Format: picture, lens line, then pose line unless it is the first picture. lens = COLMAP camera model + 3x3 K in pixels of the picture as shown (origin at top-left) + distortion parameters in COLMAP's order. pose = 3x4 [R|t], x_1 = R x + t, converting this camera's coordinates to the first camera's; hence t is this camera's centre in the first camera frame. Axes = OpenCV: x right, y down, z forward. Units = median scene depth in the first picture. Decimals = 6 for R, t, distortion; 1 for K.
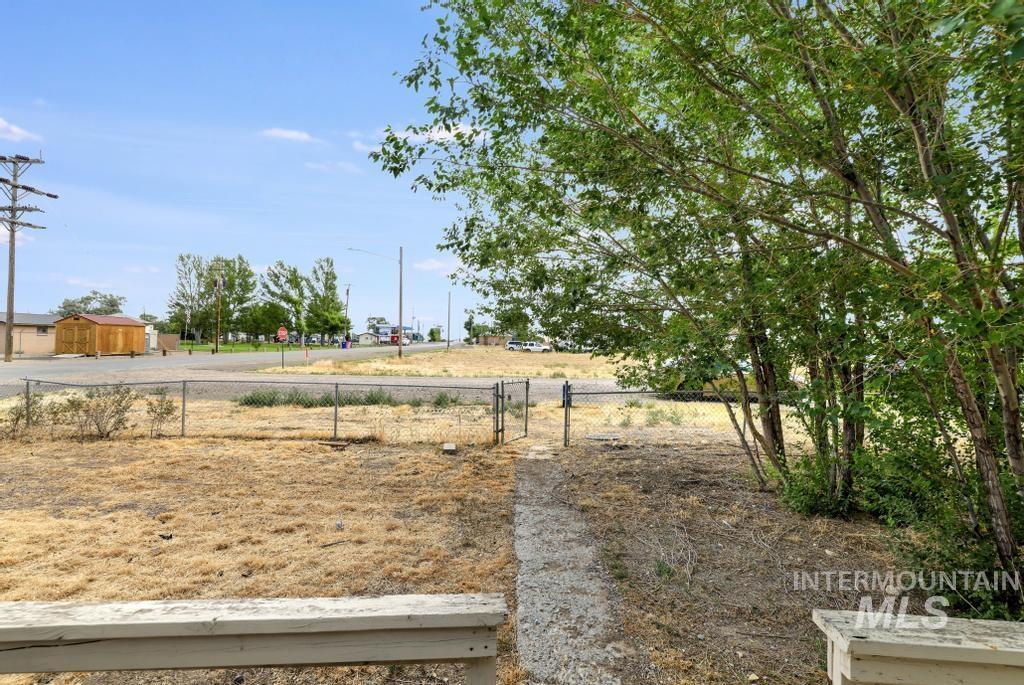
lens RADIAL K [[448.4, 0, 514.4], [0, 448.4, 336.9], [0, 0, 1]] dist [0.008571, -0.000264]
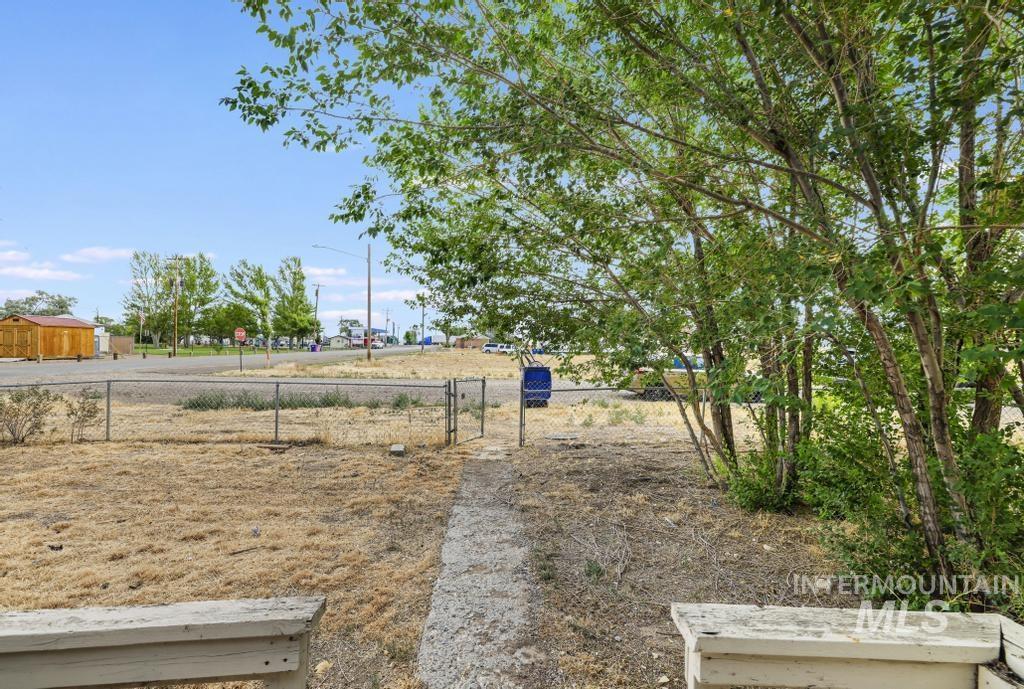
lens RADIAL K [[458.8, 0, 514.8], [0, 458.8, 347.2], [0, 0, 1]] dist [0.005584, 0.001123]
pose [[0.999130, -0.003299, 0.041571, 0.107358], [0.002689, 0.999888, 0.014723, 0.031107], [-0.041615, -0.014598, 0.999027, 0.043386]]
